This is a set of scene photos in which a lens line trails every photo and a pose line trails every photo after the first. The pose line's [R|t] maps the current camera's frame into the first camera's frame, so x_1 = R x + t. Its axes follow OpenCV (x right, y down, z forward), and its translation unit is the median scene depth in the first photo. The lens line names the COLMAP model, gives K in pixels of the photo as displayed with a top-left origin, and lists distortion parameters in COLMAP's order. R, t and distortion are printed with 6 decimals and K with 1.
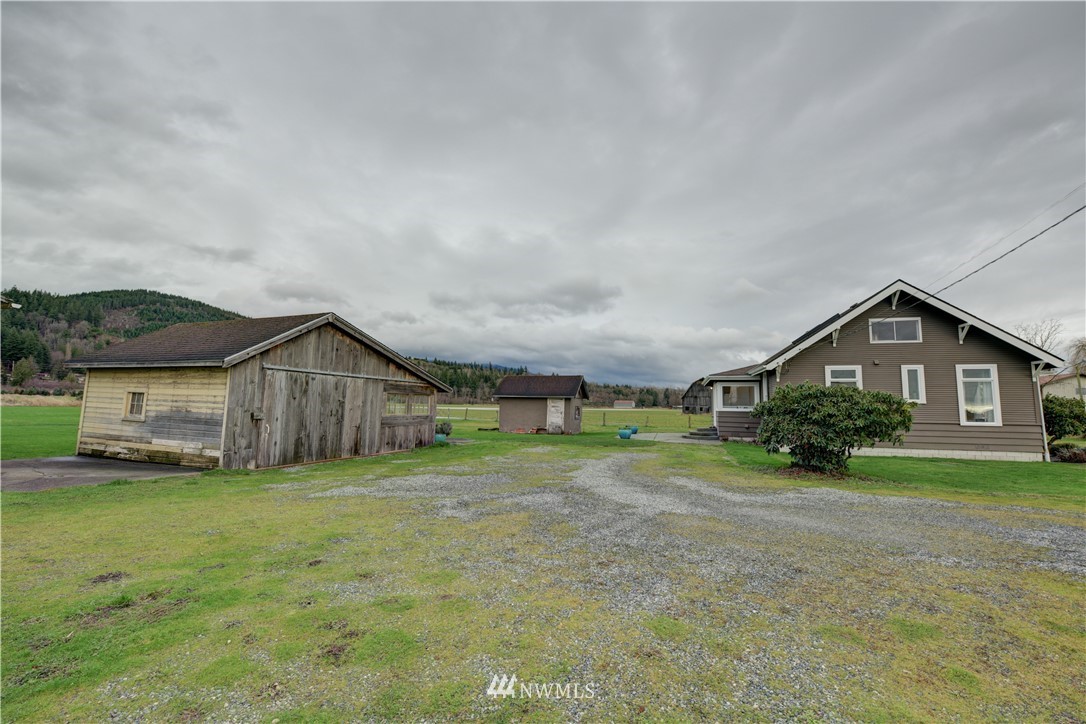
lens RADIAL K [[434.9, 0, 536.8], [0, 434.9, 361.8], [0, 0, 1]] dist [-0.015723, -0.000139]
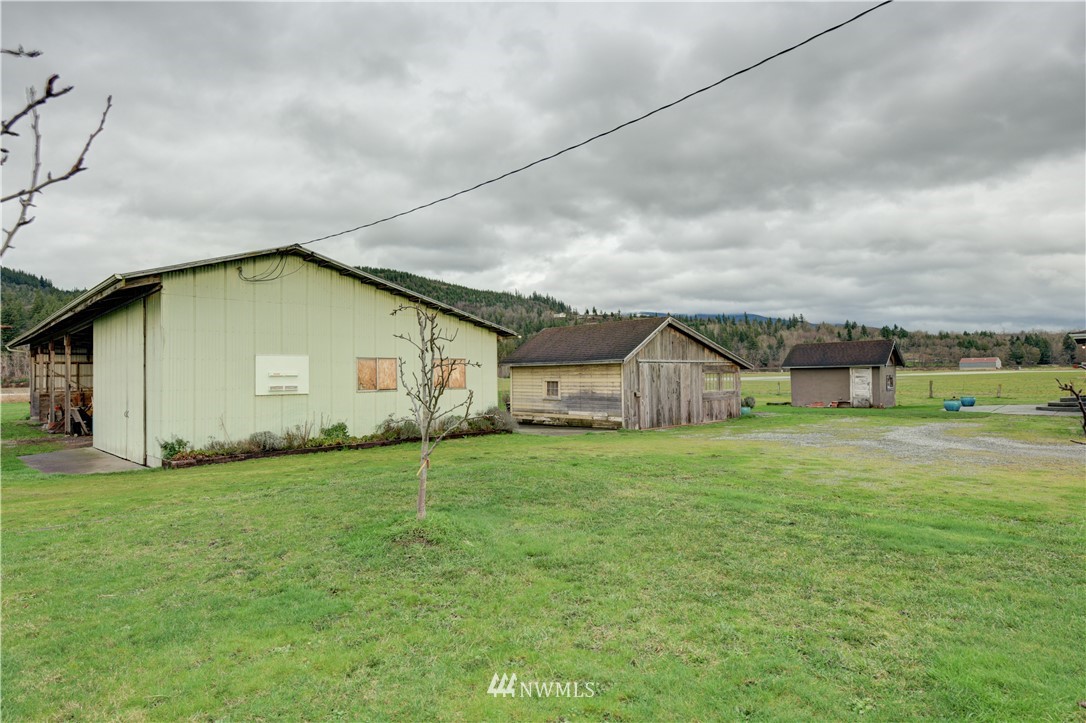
lens RADIAL K [[589.9, 0, 538.0], [0, 589.9, 362.2], [0, 0, 1]] dist [-0.007306, -0.001431]
pose [[0.900161, -0.045865, -0.433136, -0.049816], [0.078761, 0.995187, 0.058303, -0.087612], [0.428378, -0.086597, 0.899441, -0.644503]]
